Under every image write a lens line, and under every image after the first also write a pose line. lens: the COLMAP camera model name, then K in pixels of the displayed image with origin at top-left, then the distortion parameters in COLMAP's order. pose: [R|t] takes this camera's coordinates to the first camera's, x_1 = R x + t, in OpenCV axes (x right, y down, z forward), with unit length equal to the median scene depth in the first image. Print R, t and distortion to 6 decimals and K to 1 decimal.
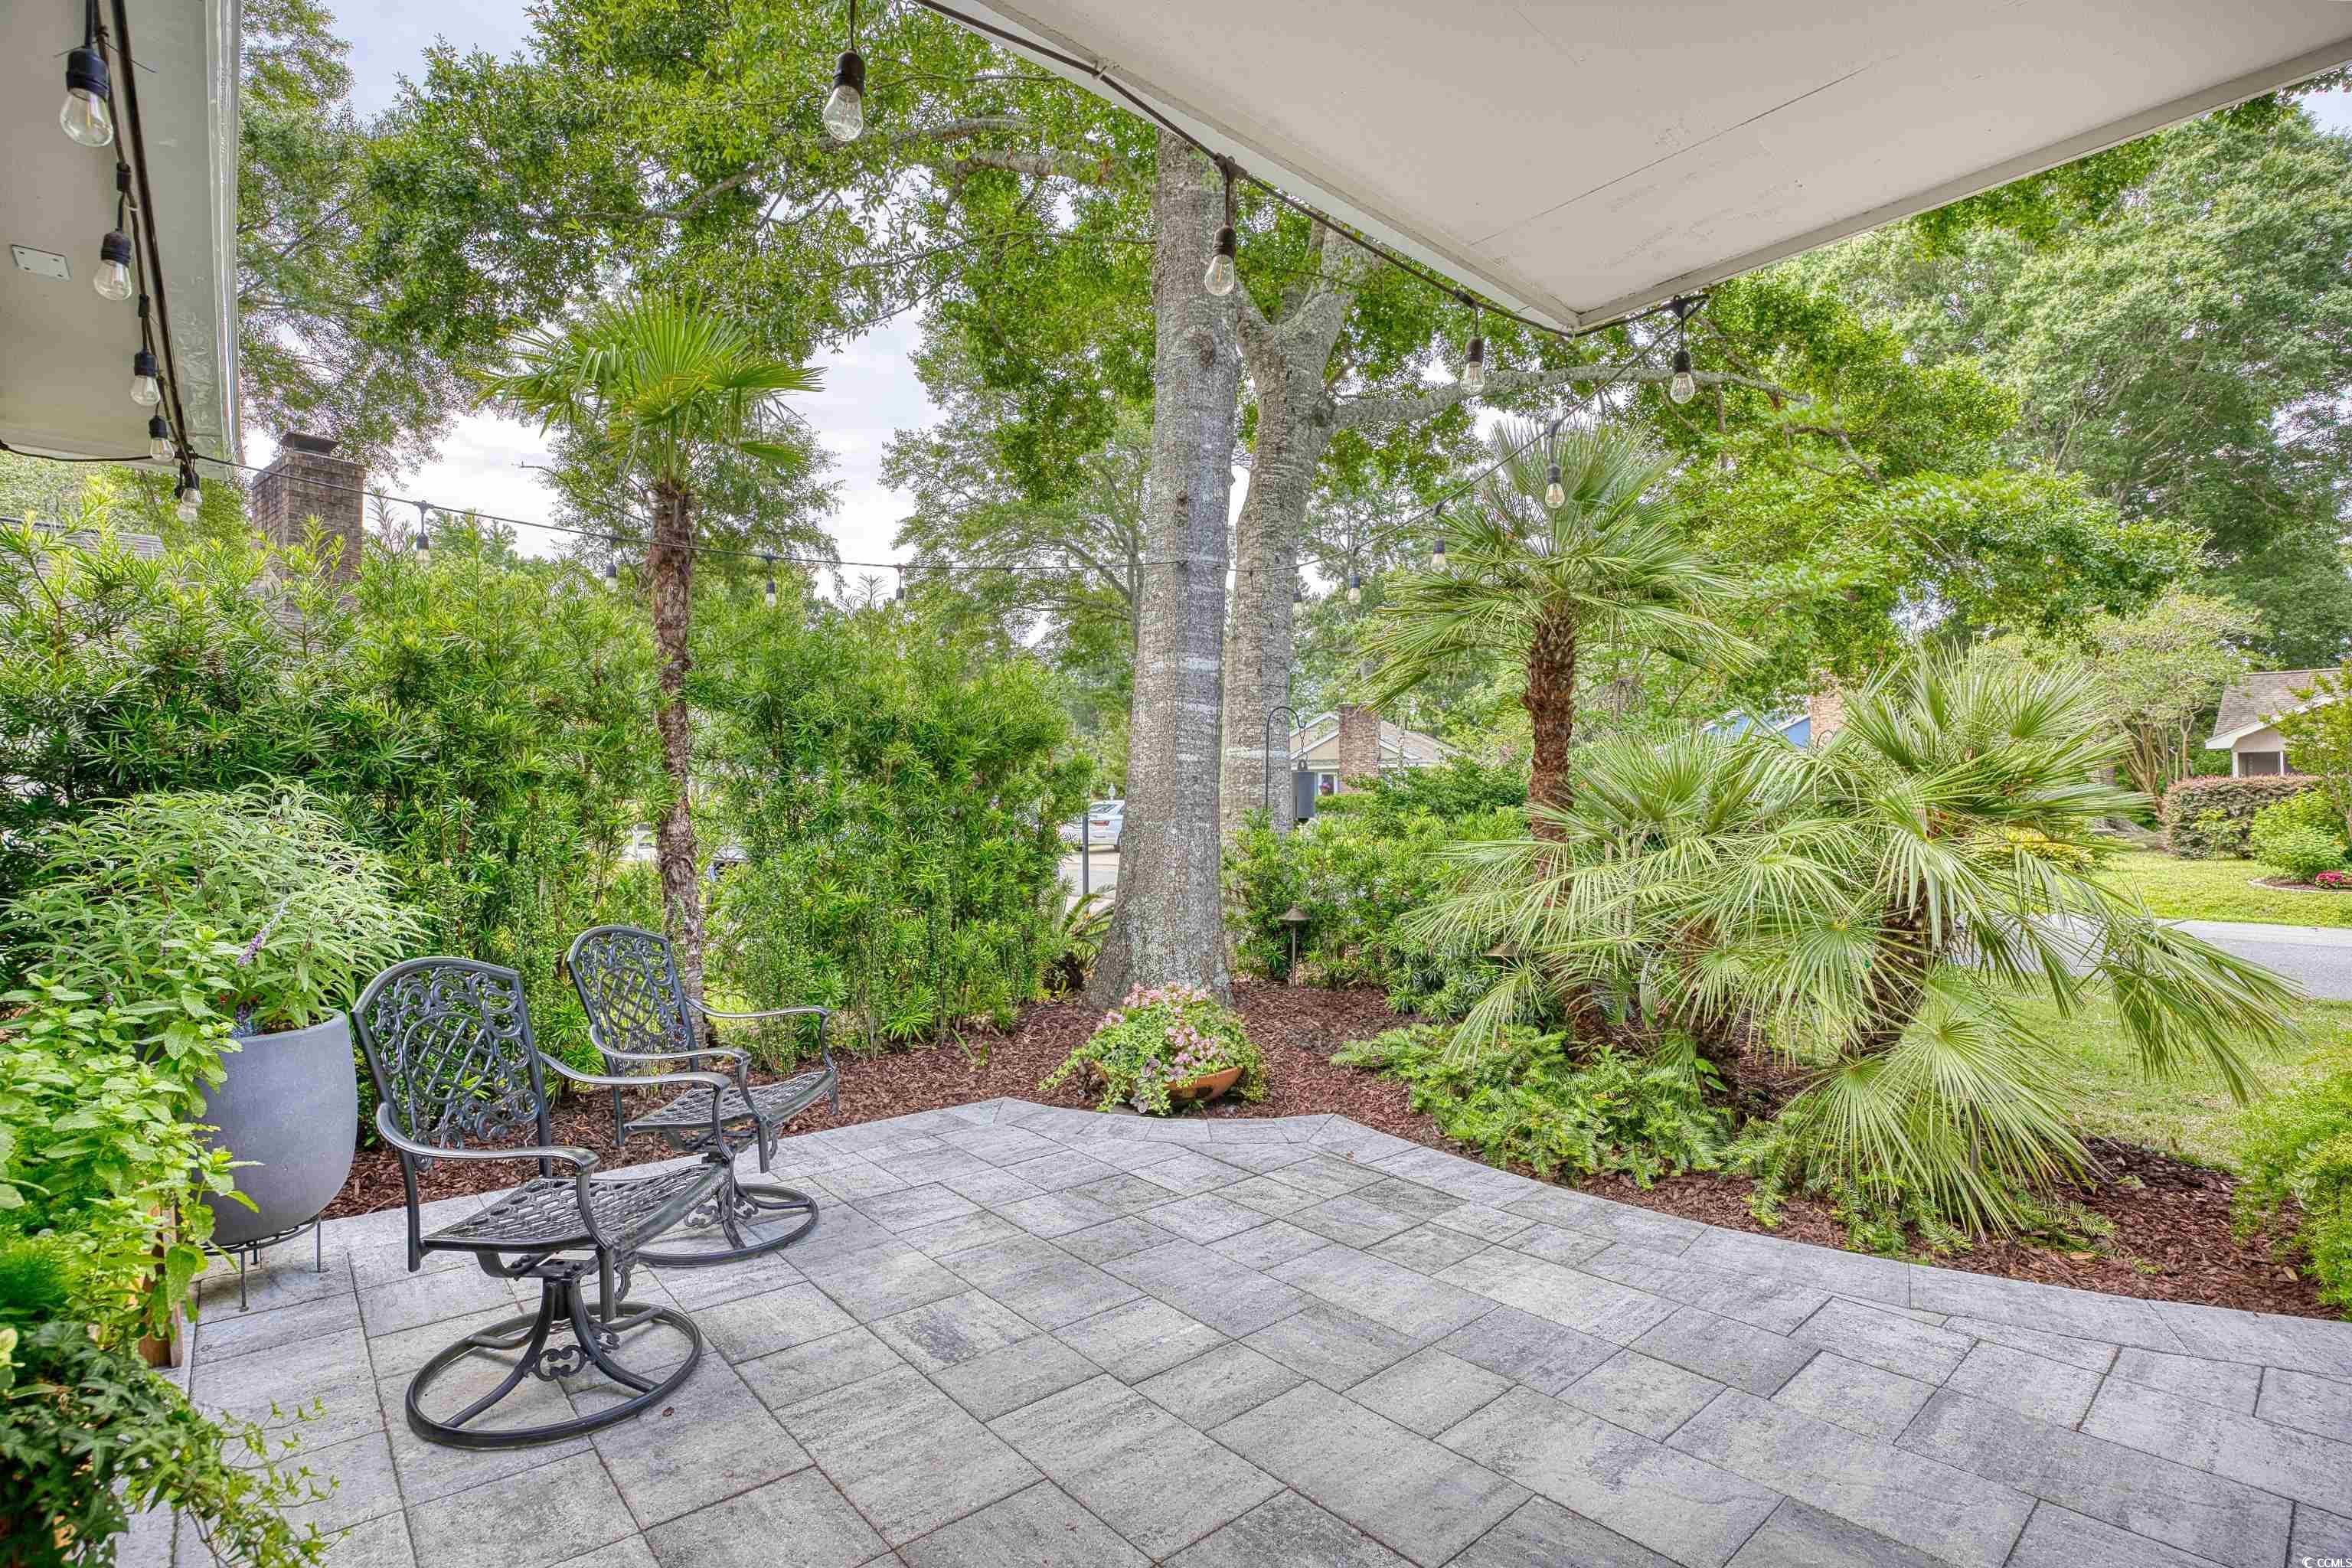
lens RADIAL K [[1108.6, 0, 1170.3], [0, 1108.6, 774.4], [0, 0, 1]] dist [-0.063039, 0.017334]
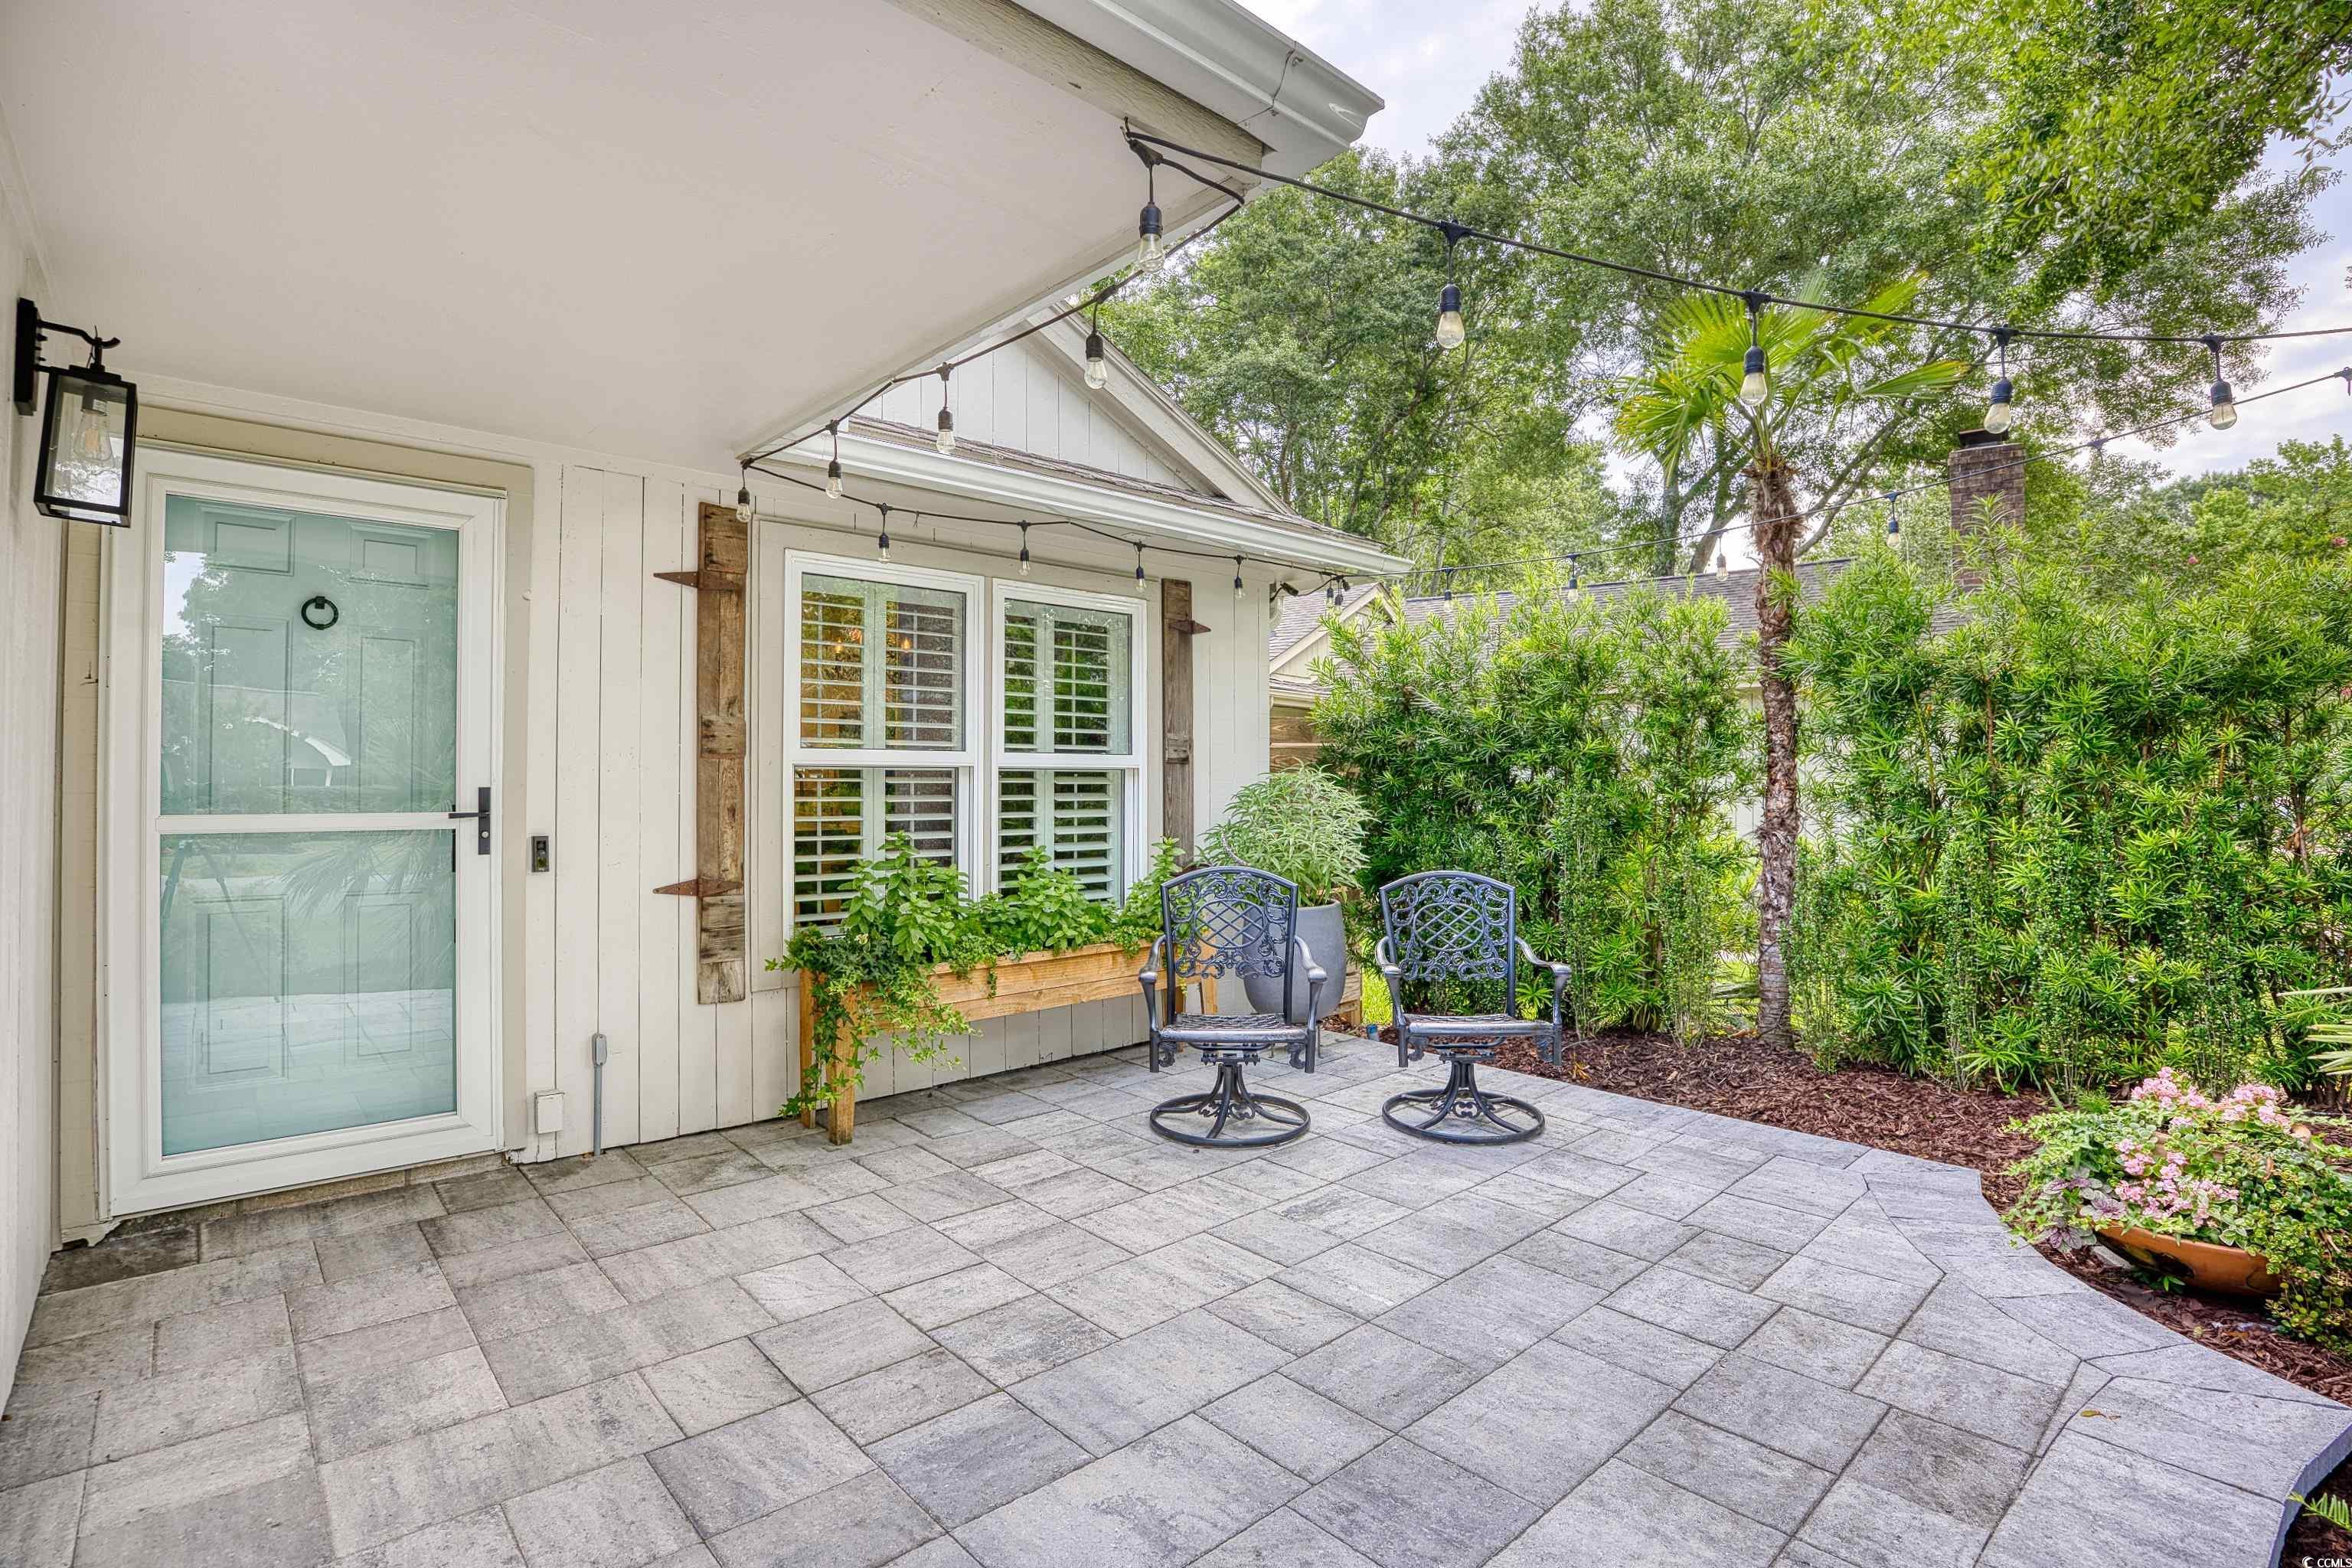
lens RADIAL K [[1112.8, 0, 1177.6], [0, 1112.8, 773.9], [0, 0, 1]] dist [-0.064804, 0.017503]
pose [[0.027734, -0.004847, -0.999604, 0.809023], [0.023079, 0.999725, -0.004207, 0.018955], [0.999349, -0.022953, 0.027838, 0.629220]]
